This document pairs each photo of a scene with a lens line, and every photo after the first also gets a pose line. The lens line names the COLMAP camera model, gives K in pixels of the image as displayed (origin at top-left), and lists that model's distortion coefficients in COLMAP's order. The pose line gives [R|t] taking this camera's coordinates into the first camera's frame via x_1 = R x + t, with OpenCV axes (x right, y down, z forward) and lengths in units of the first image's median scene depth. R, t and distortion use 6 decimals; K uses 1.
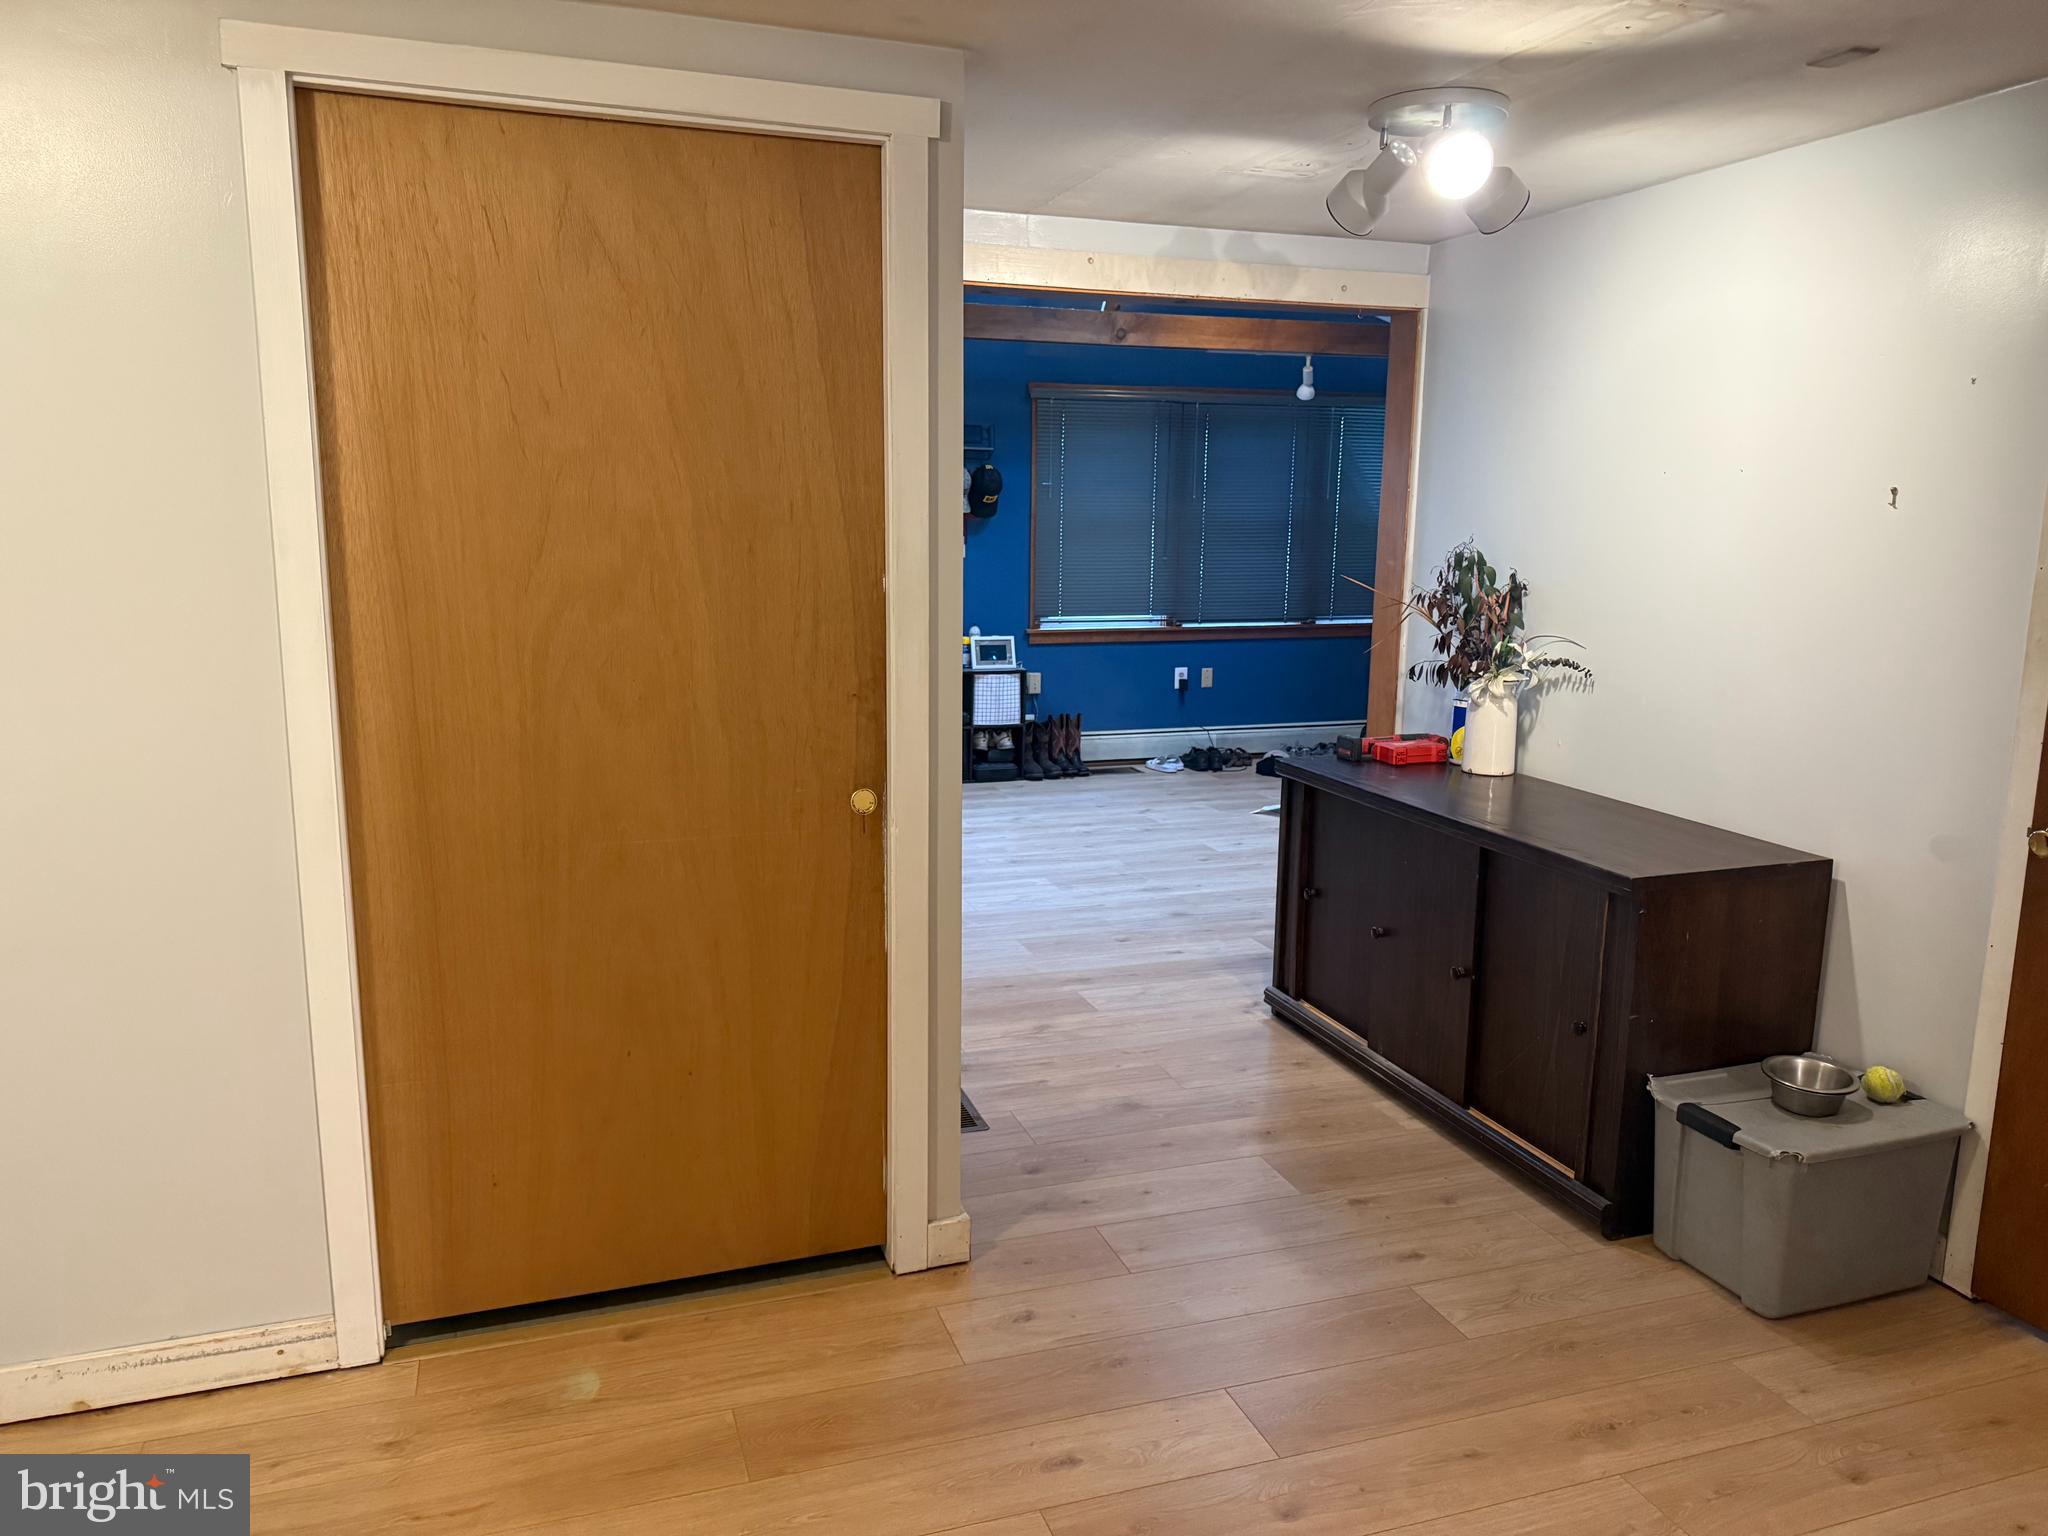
lens RADIAL K [[1446.1, 0, 1024.0], [0, 1446.1, 768.0], [0, 0, 1]] dist [0.109335, -0.153703]
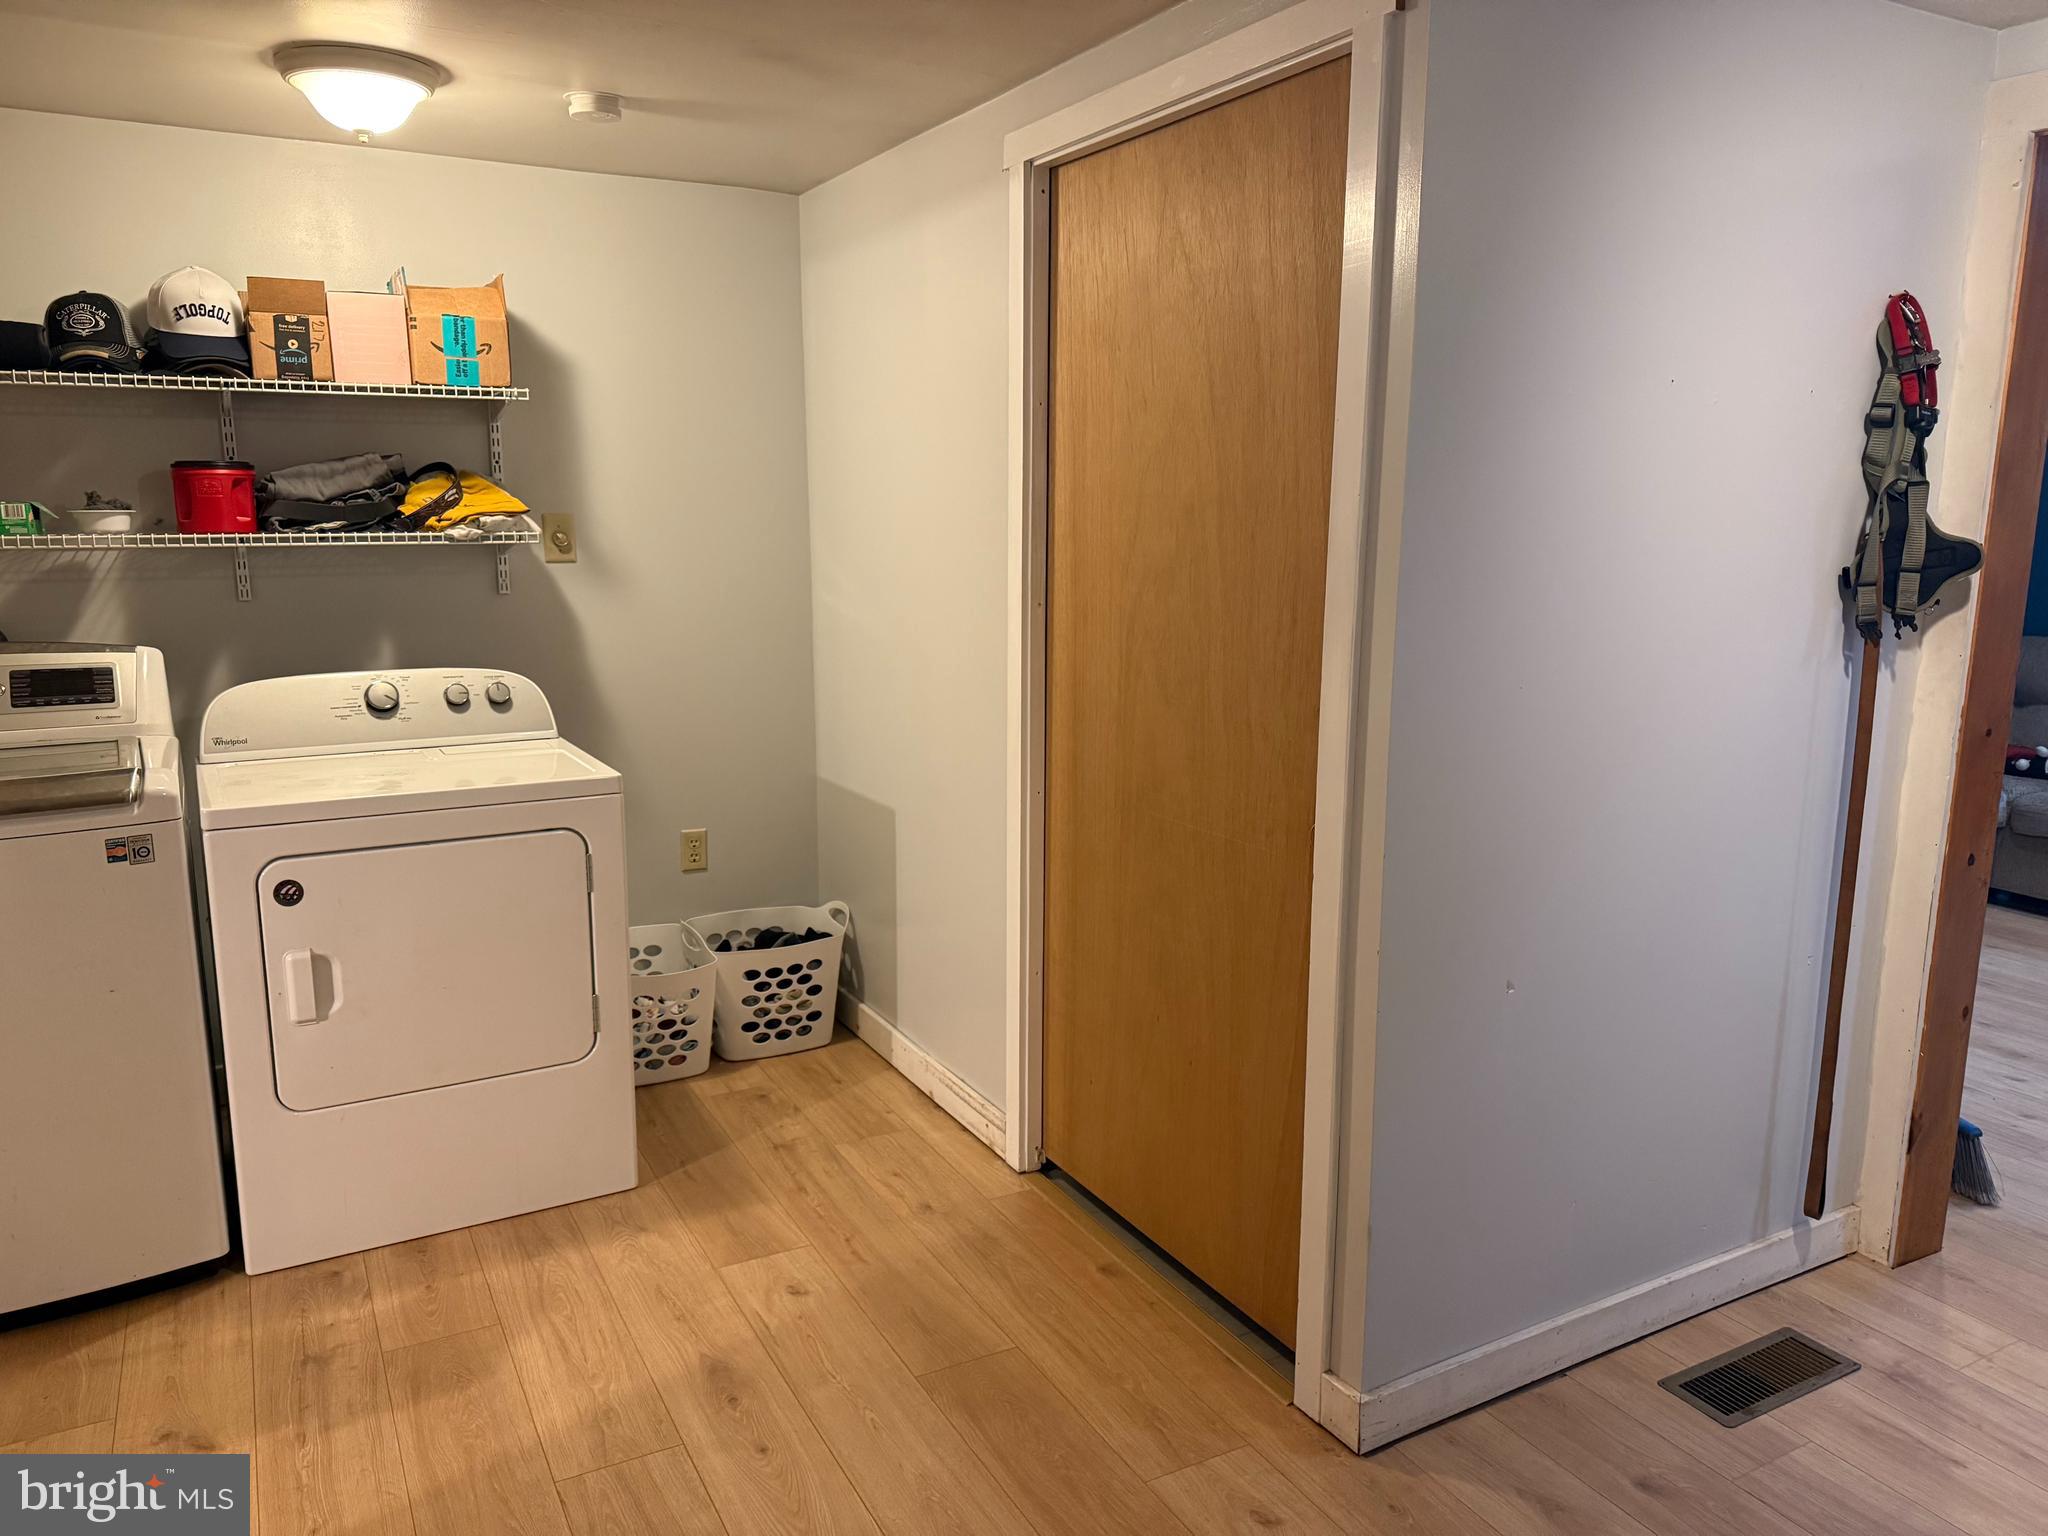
lens RADIAL K [[1446.1, 0, 1024.0], [0, 1446.1, 768.0], [0, 0, 1]] dist [0.109335, -0.153703]
pose [[0.164105, 0.166715, -0.972253, 0.707793], [-0.175173, 0.974875, 0.137598, -0.107001], [0.970765, 0.147732, 0.189186, 0.696086]]
